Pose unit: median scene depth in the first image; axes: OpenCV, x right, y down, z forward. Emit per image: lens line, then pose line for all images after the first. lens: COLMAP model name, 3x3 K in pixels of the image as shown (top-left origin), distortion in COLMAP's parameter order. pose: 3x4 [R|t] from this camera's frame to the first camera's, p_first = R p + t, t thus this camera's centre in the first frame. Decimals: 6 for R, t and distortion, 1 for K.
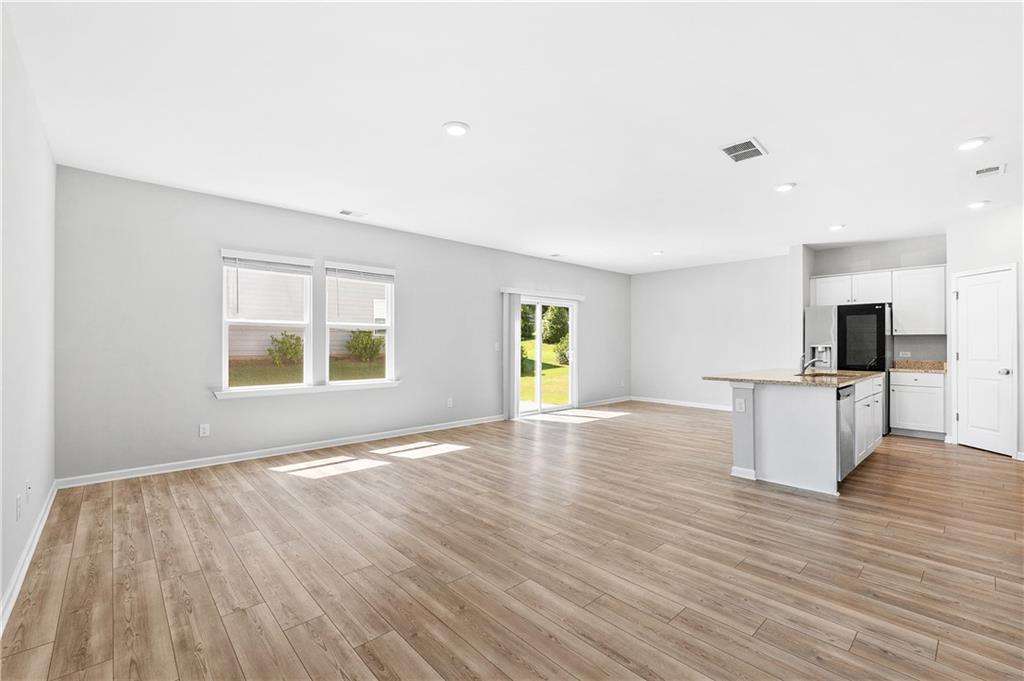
lens RADIAL K [[435.8, 0, 509.6], [0, 435.8, 337.9], [0, 0, 1]] dist [-0.007005, 0.001073]
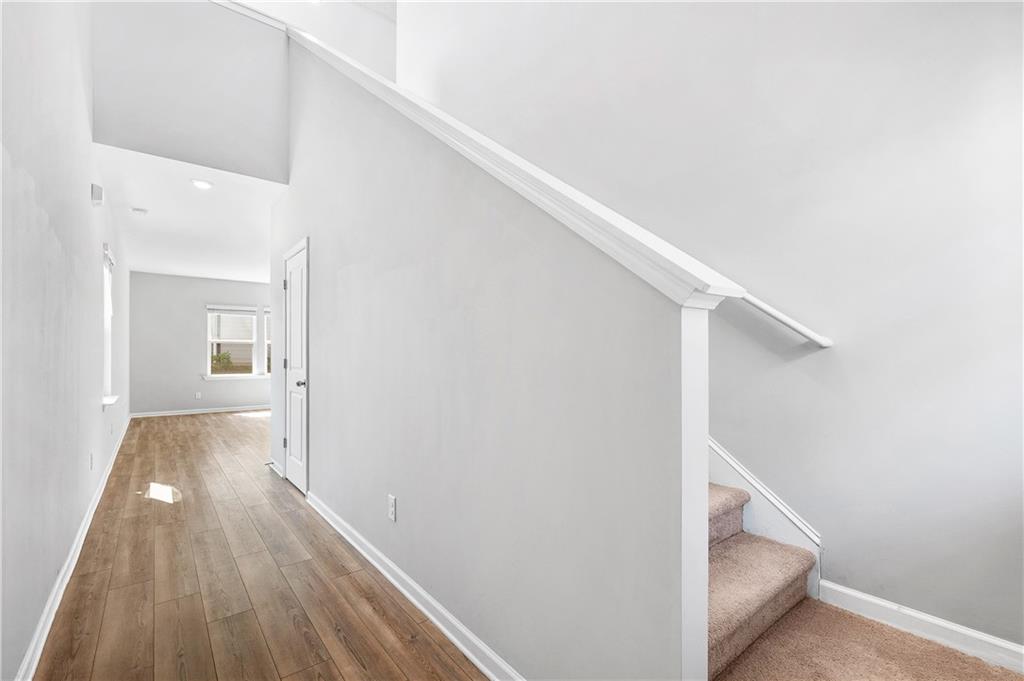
lens RADIAL K [[435.8, 0, 514.1], [0, 435.8, 354.9], [0, 0, 1]] dist [-0.007005, 0.001073]
pose [[0.998950, 0.001822, -0.045768, 0.848442], [-0.001090, 0.999871, 0.016001, -0.009794], [0.045792, -0.015934, 0.998824, -0.937864]]
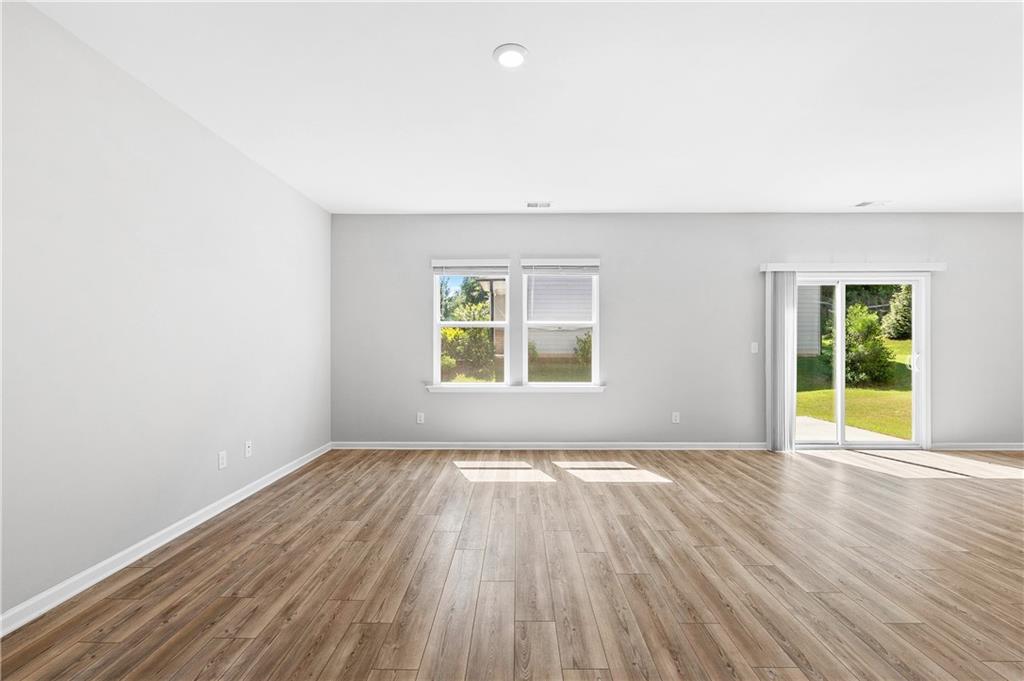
lens RADIAL K [[435.8, 0, 510.7], [0, 435.8, 339.5], [0, 0, 1]] dist [-0.007005, 0.001073]
pose [[0.731457, -0.005919, -0.681862, 0.268067], [0.009226, 0.999957, 0.001217, 0.003319], [0.681825, -0.007181, 0.731480, 0.313701]]
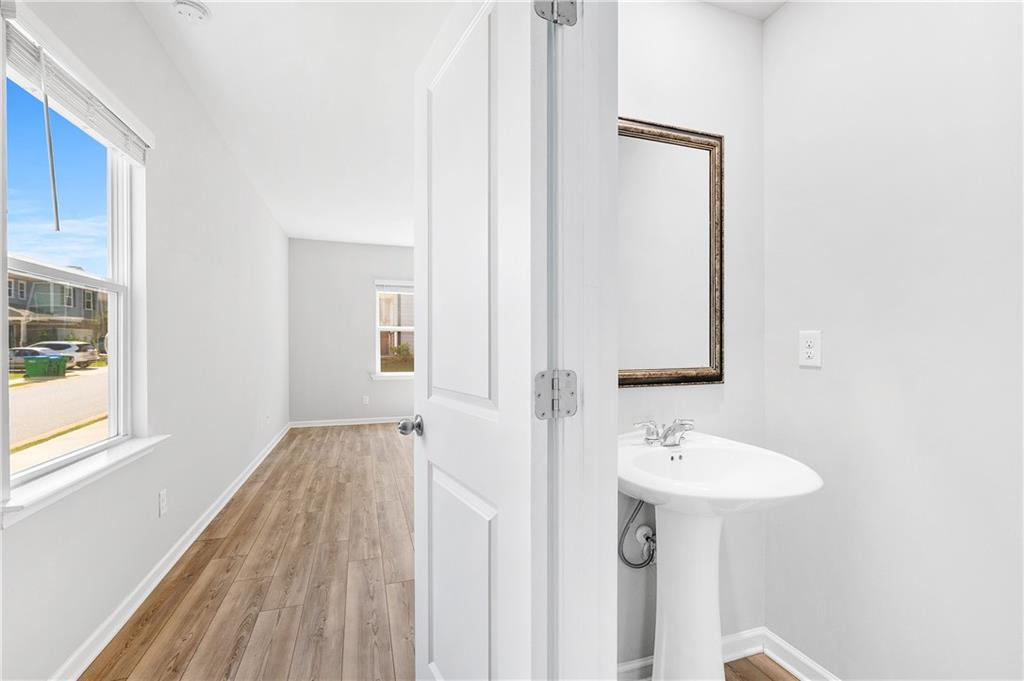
lens RADIAL K [[435.8, 0, 514.9], [0, 435.8, 345.1], [0, 0, 1]] dist [-0.007005, 0.001073]
pose [[0.922129, 0.001396, -0.386880, 0.367843], [0.003344, 0.999927, 0.011578, 0.004263], [0.386868, -0.011970, 0.922057, -0.200271]]
